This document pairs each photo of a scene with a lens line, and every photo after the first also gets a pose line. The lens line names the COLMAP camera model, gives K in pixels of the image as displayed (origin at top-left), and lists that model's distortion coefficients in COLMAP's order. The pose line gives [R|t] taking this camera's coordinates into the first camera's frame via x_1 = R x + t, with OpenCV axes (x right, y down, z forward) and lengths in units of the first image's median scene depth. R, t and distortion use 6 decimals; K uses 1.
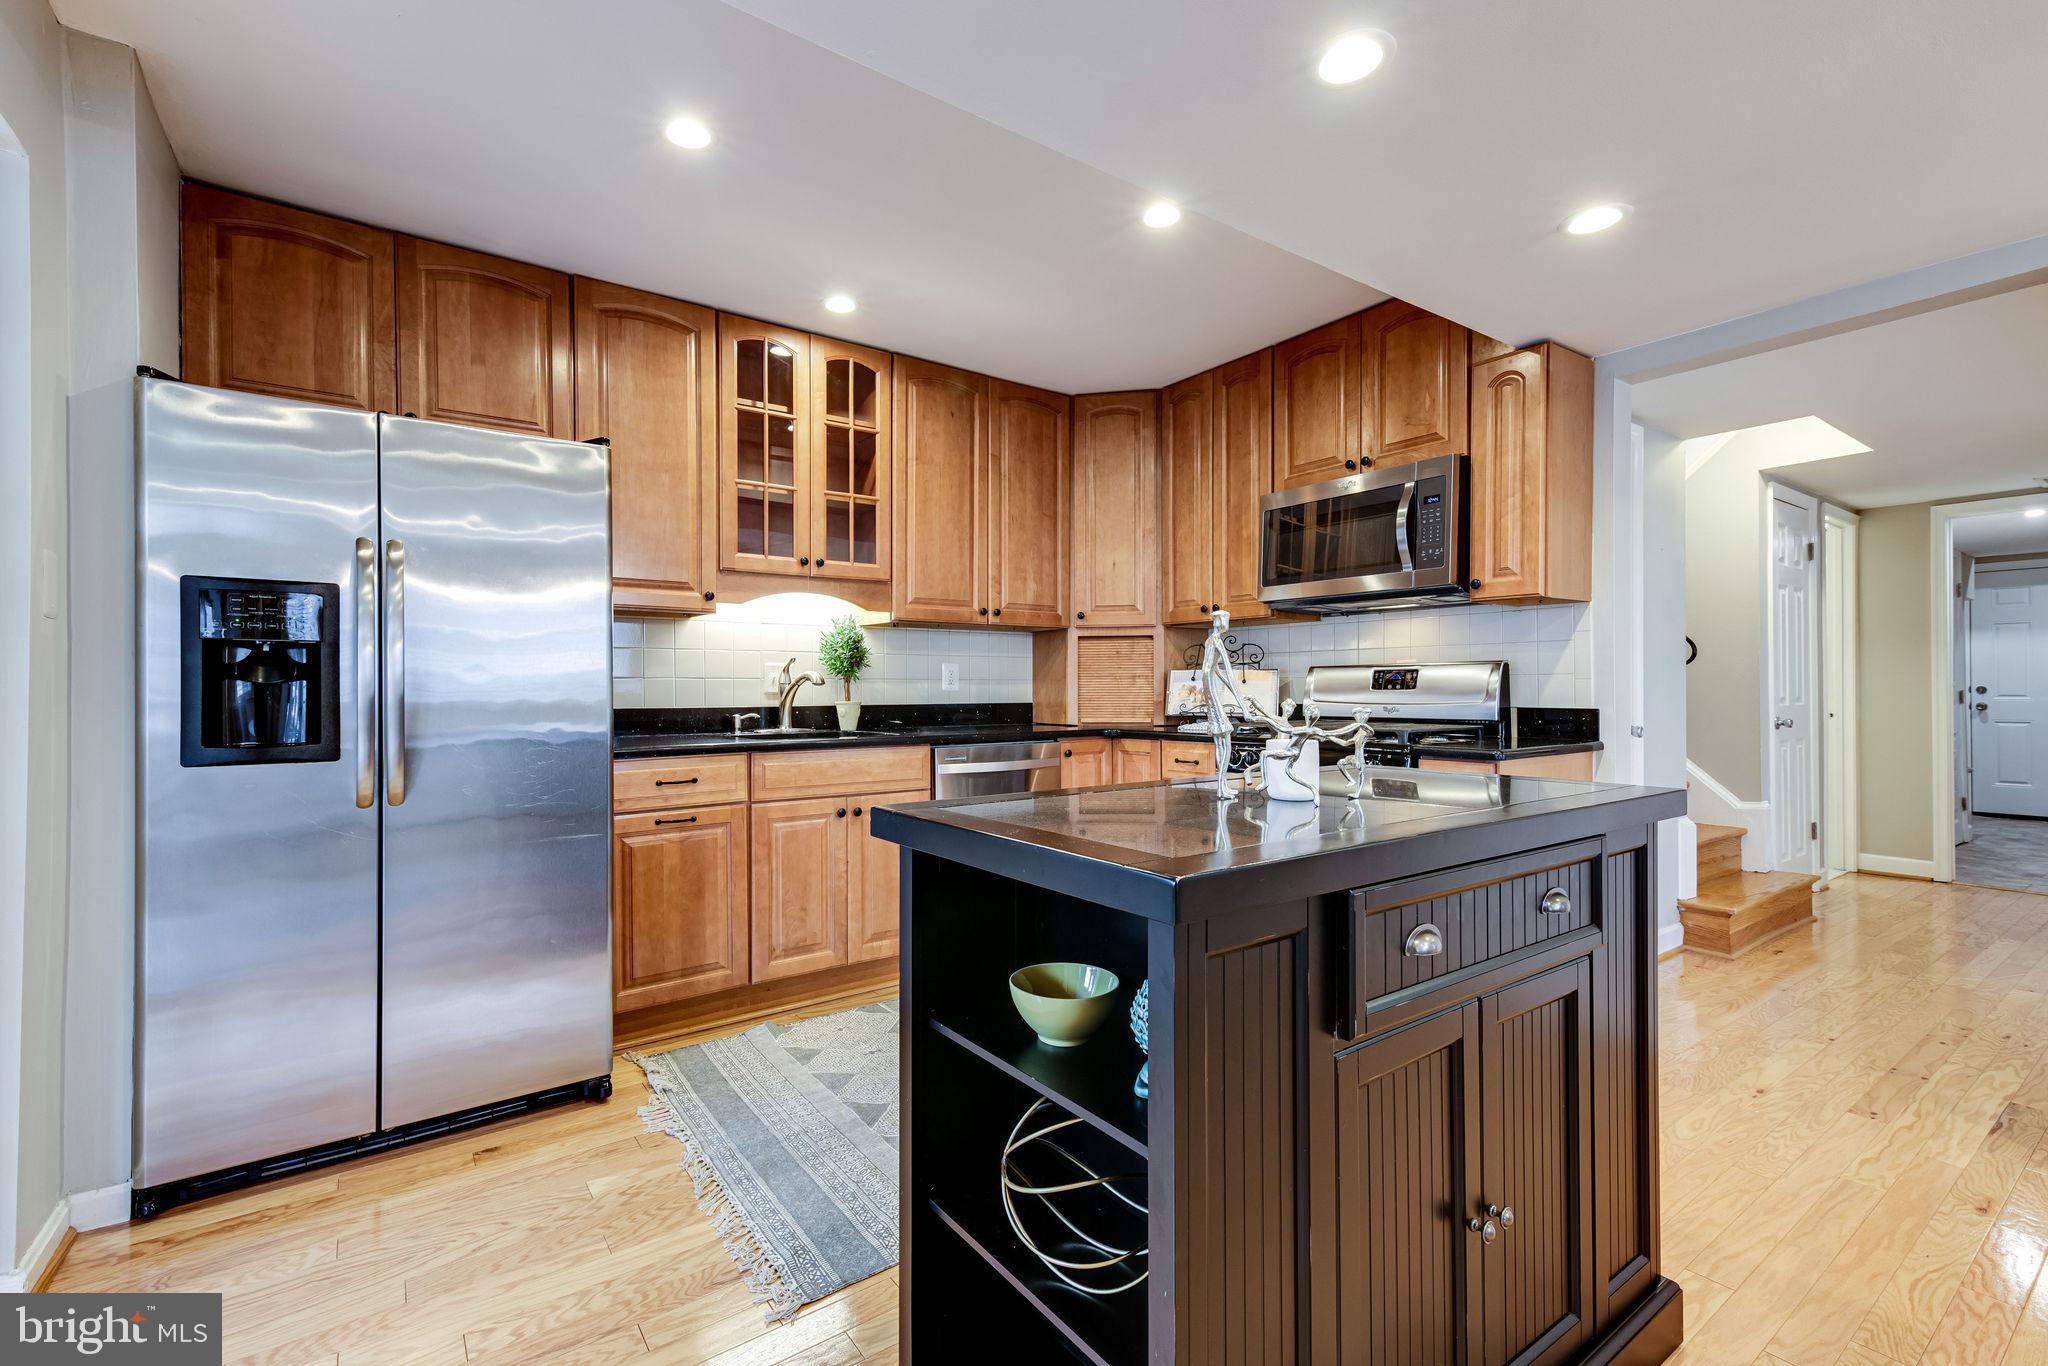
lens RADIAL K [[892.8, 0, 1011.1], [0, 892.8, 675.8], [0, 0, 1]] dist [0.026704, -0.000255]
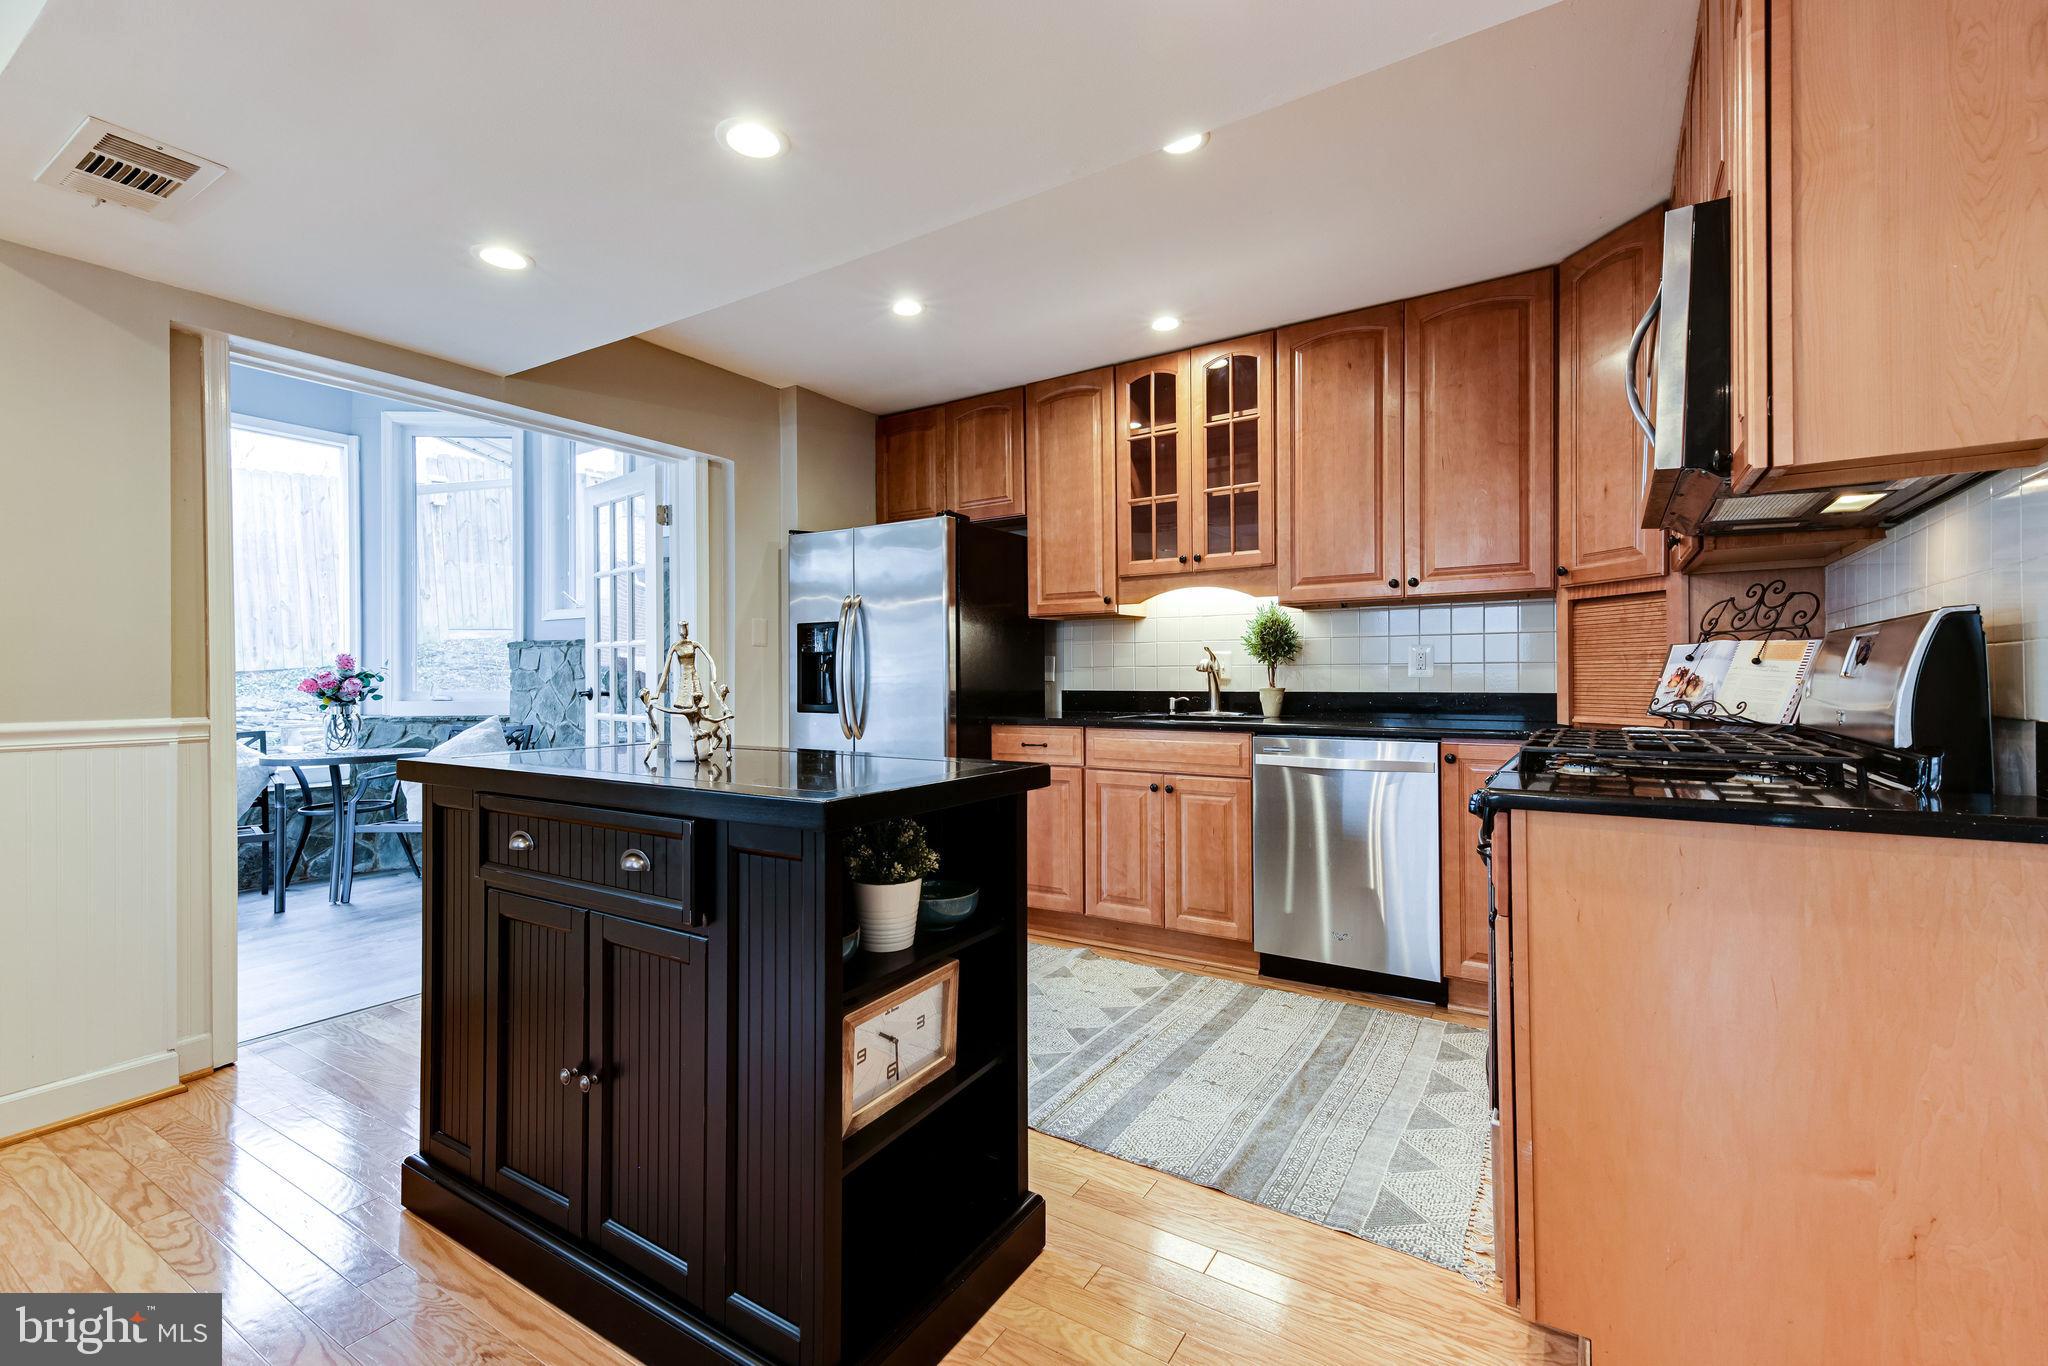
lens RADIAL K [[867.4, 0, 1034.8], [0, 867.4, 670.8], [0, 0, 1]] dist [0.025670, -0.007921]
pose [[0.374578, -0.006195, -0.927175, 0.682007], [0.013888, 0.999903, -0.001070, 0.007652], [0.927092, -0.012475, 0.374627, 0.424083]]
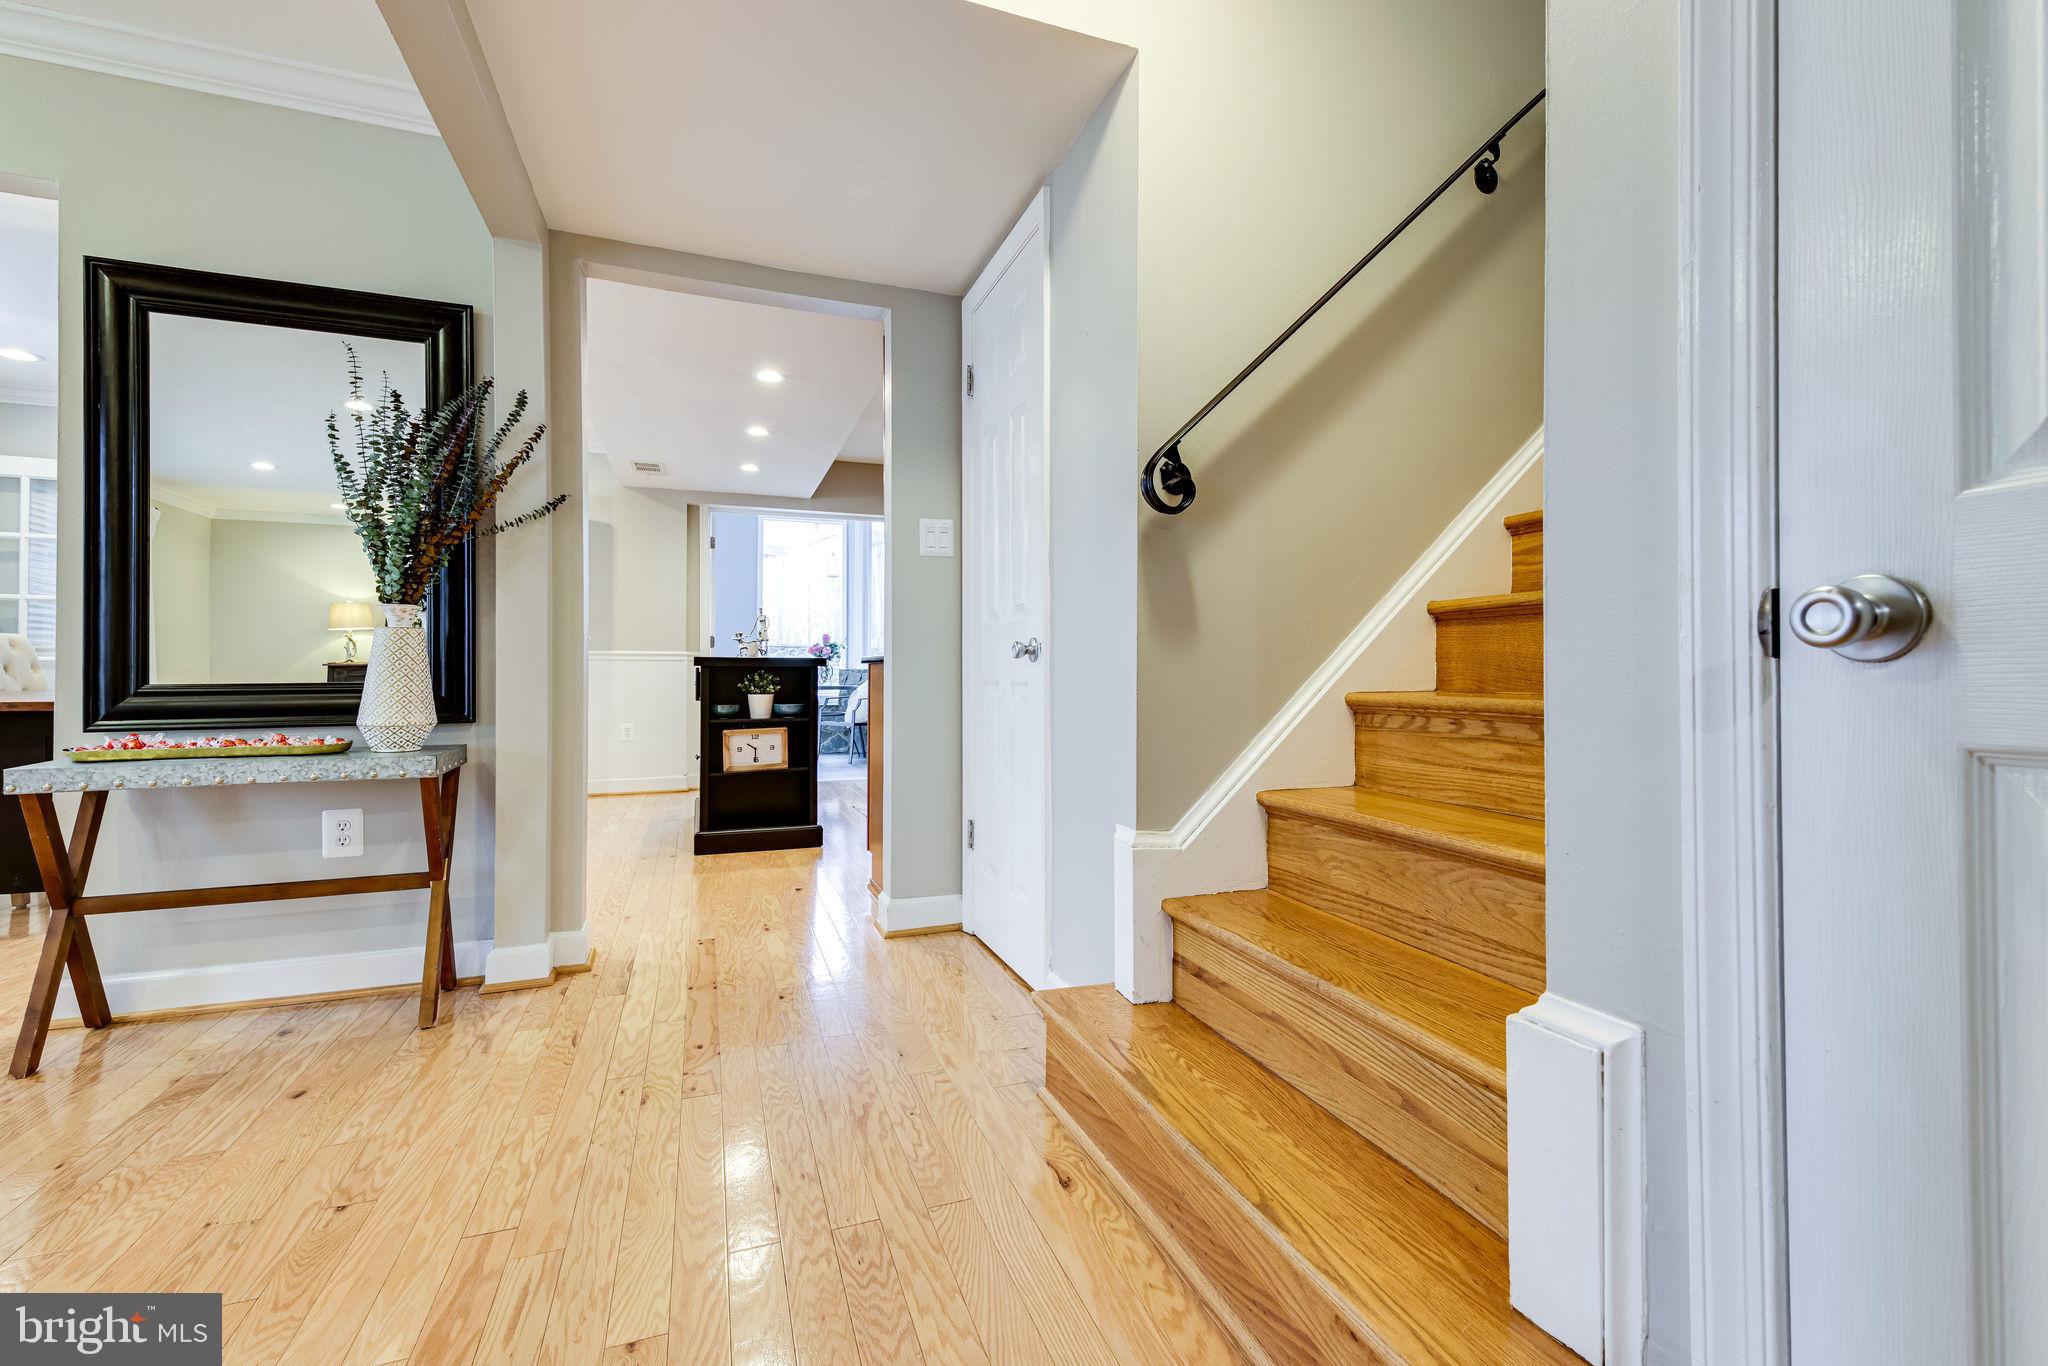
lens RADIAL K [[867.4, 0, 1034.8], [0, 867.4, 670.8], [0, 0, 1]] dist [0.025670, -0.007921]
pose [[-0.261375, -0.006260, -0.965217, 1.252947], [0.010659, 0.999899, -0.009371, 0.084035], [0.965178, -0.012738, -0.261282, 1.118965]]
